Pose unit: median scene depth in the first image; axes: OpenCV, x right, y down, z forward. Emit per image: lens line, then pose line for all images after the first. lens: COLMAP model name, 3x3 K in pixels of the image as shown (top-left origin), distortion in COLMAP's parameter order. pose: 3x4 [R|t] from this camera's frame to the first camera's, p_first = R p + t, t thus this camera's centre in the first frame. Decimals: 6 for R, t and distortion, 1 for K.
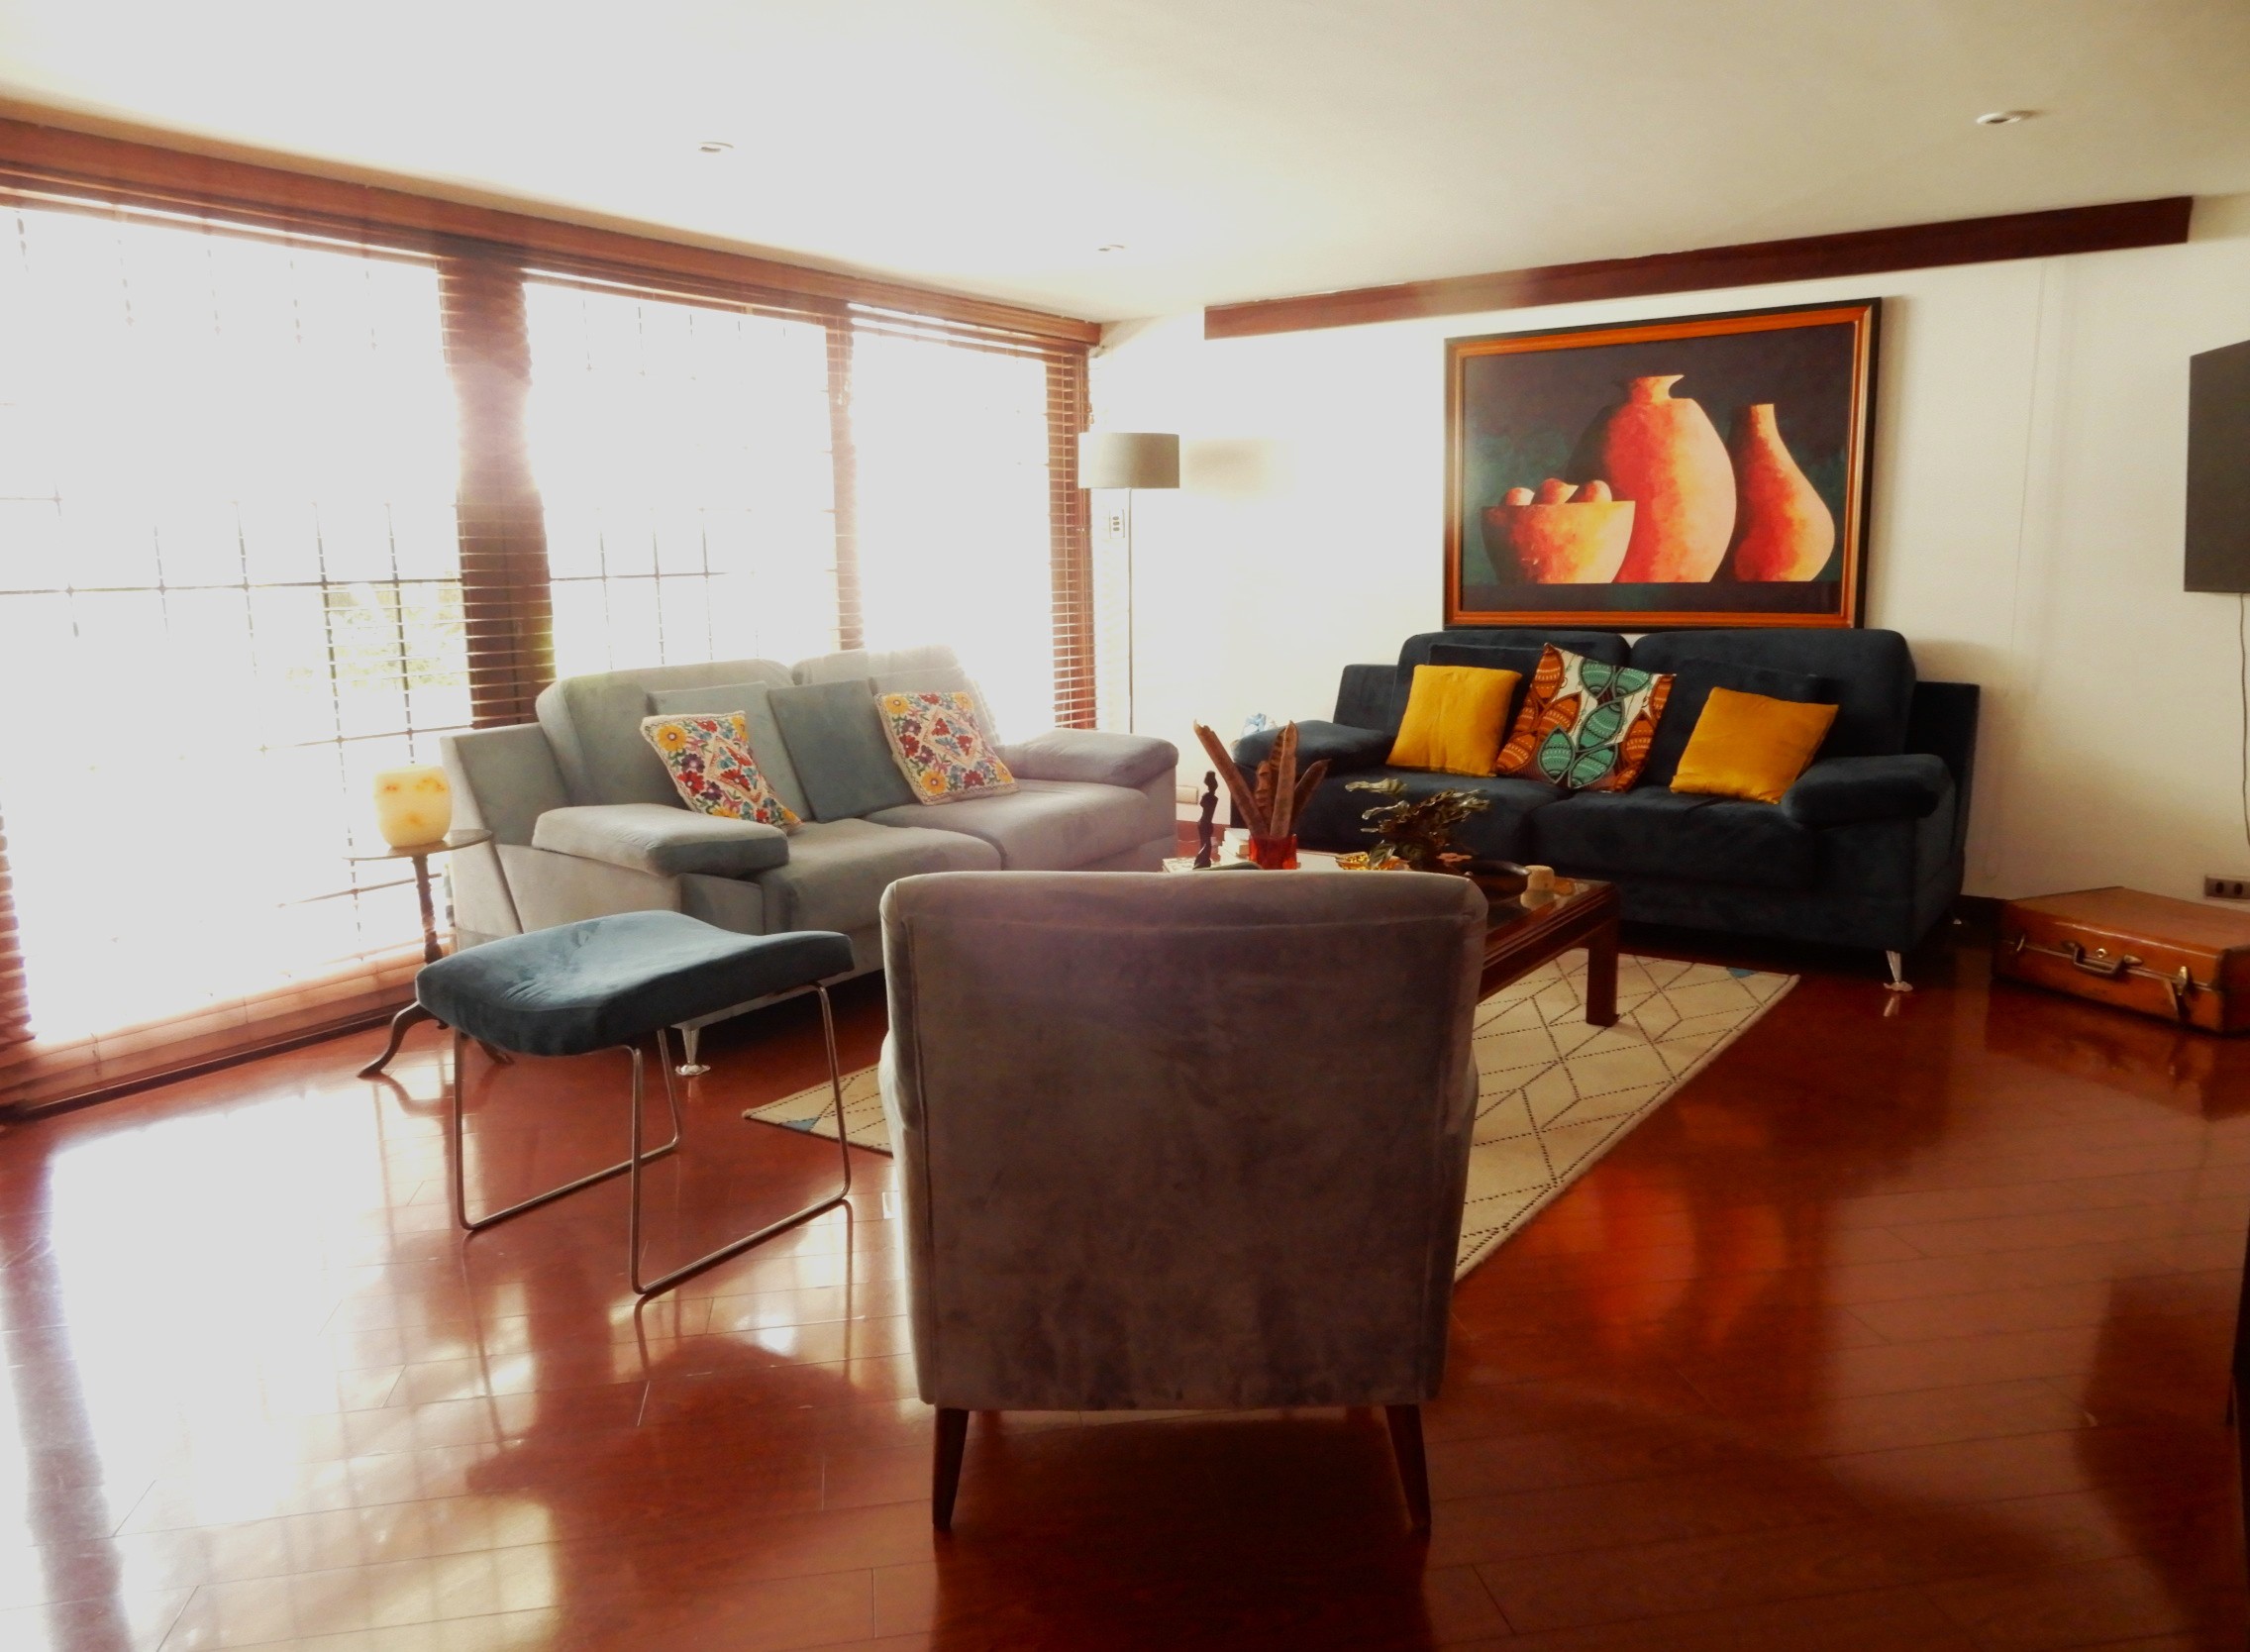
lens RADIAL K [[1607.4, 0, 1132.9], [0, 1607.4, 831.4], [0, 0, 1]] dist [0.012287, -0.004920]
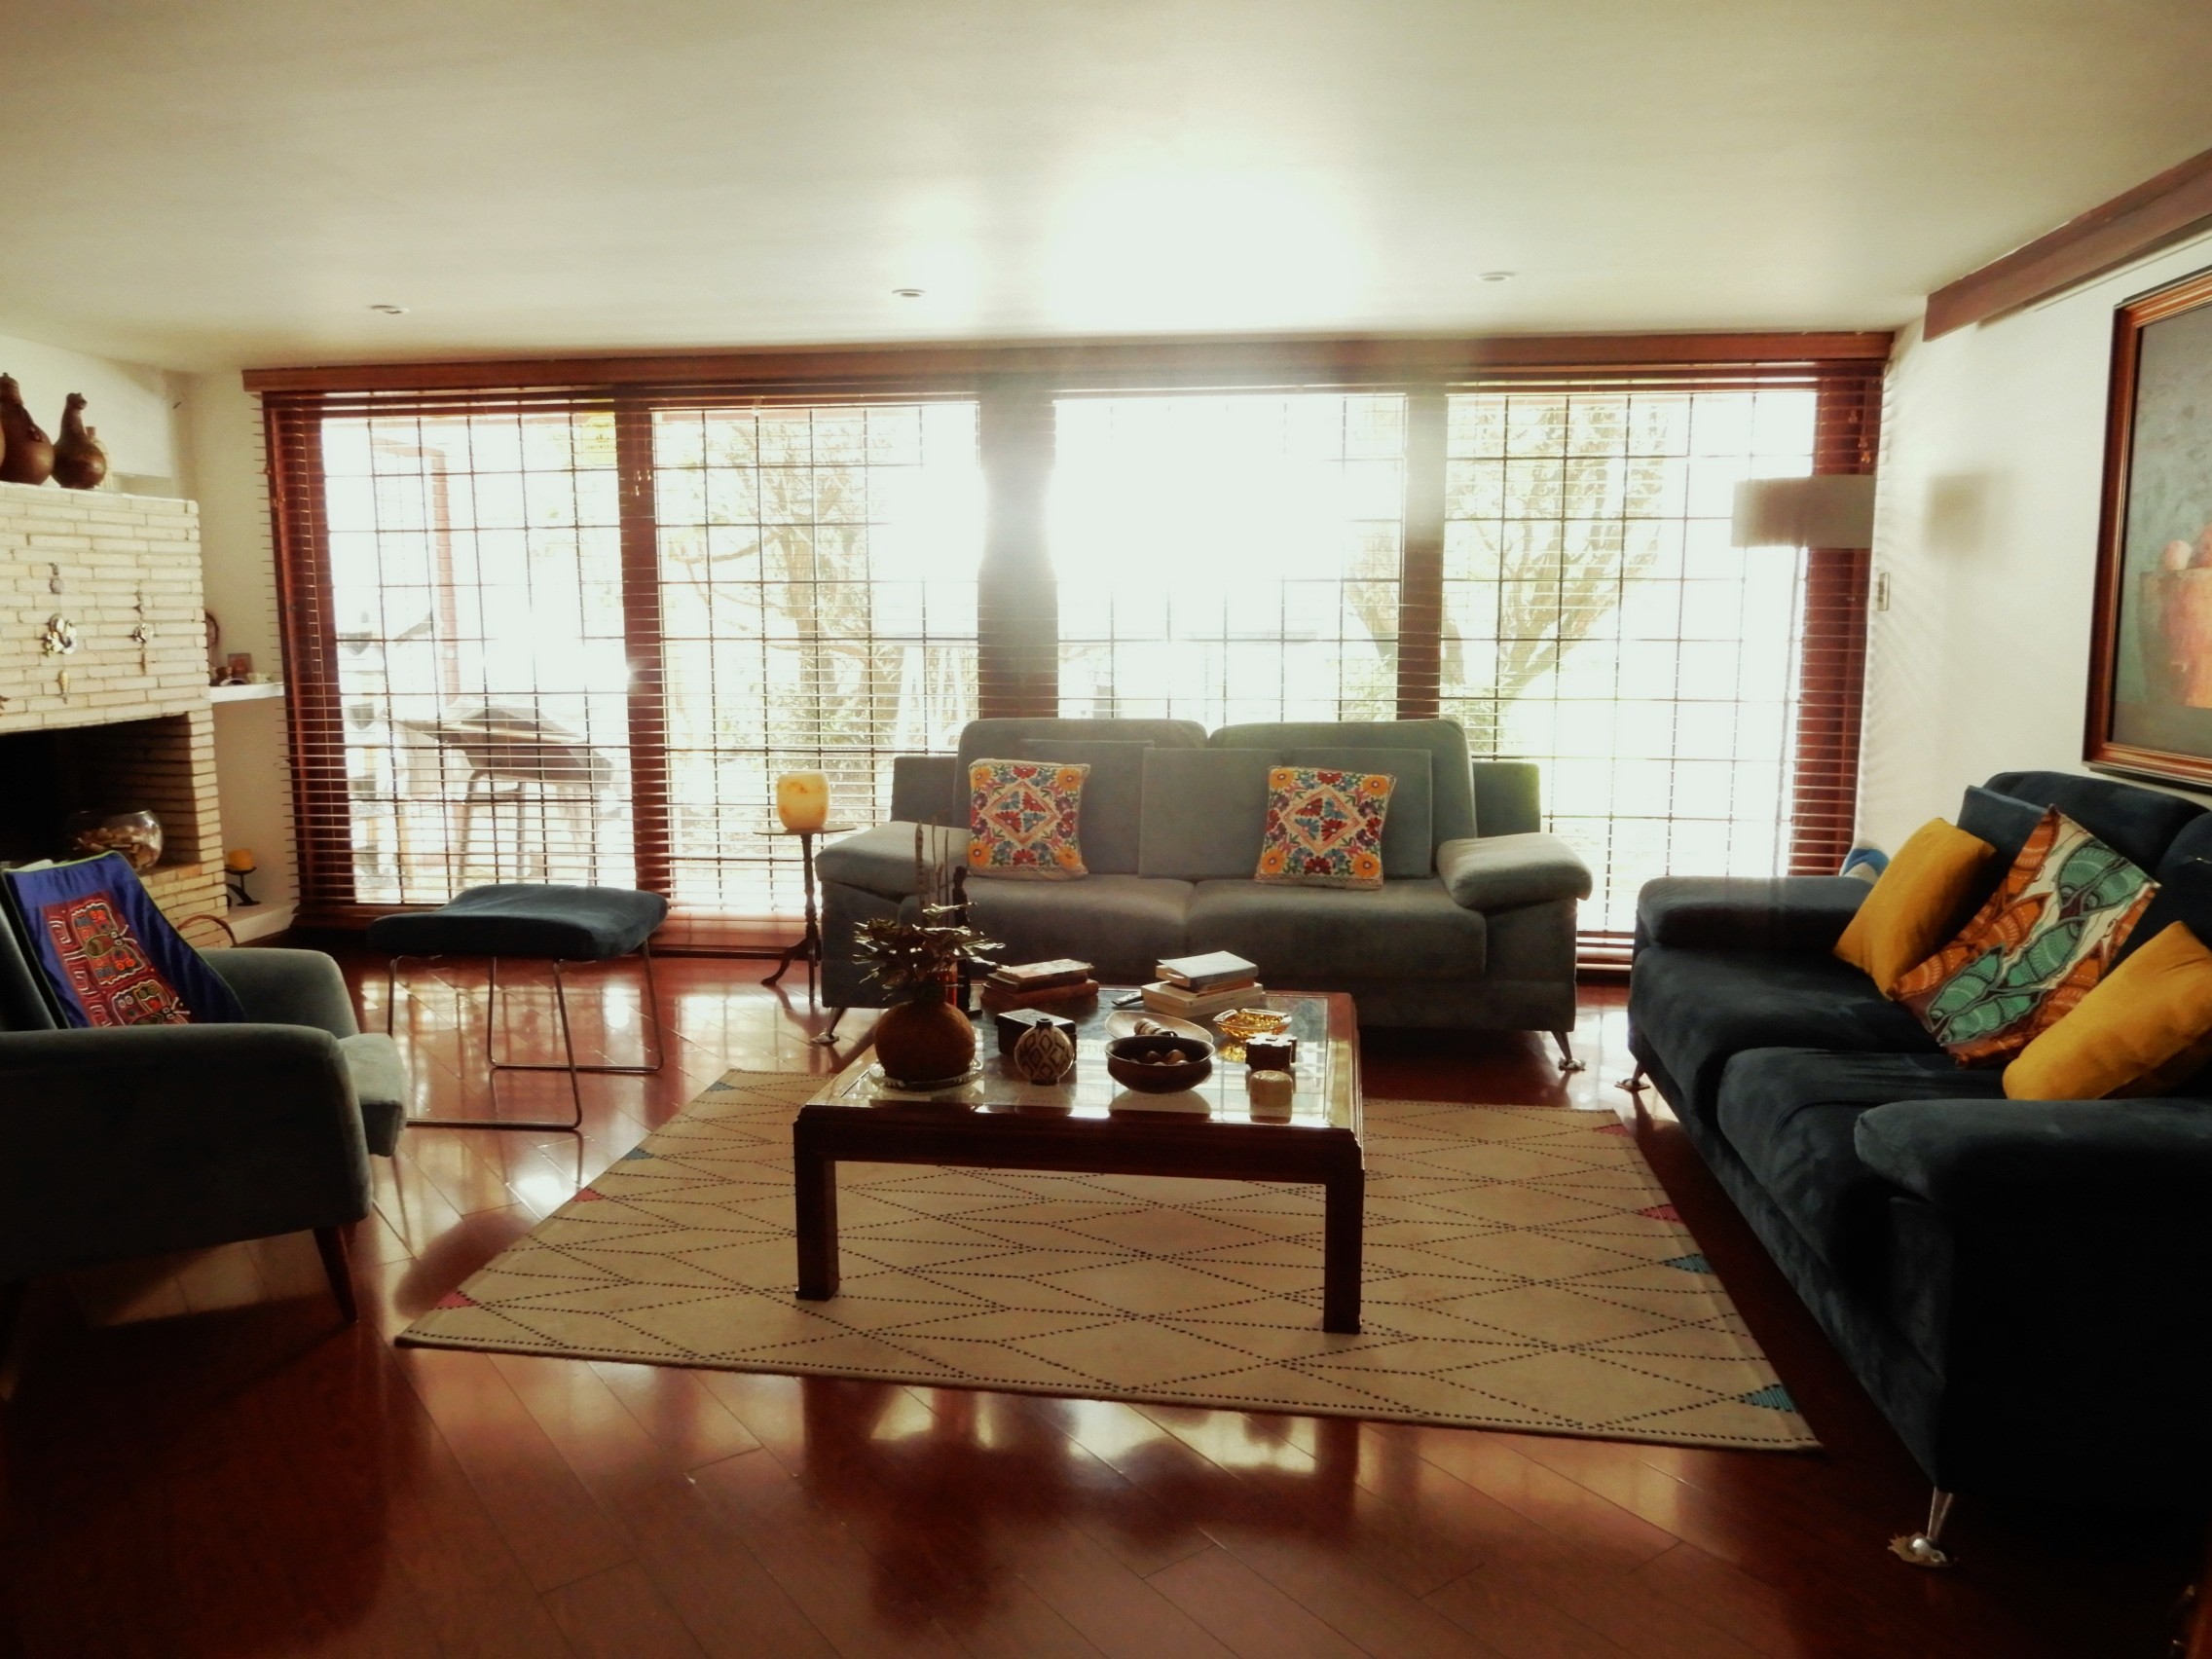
lens RADIAL K [[1580.2, 0, 1114.6], [0, 1580.2, 824.5], [0, 0, 1]] dist [0.012287, -0.004920]
pose [[0.453762, 0.135900, -0.880699, 0.662367], [-0.163759, 0.984189, 0.067496, -0.099852], [0.875947, 0.113596, 0.468842, 0.457092]]
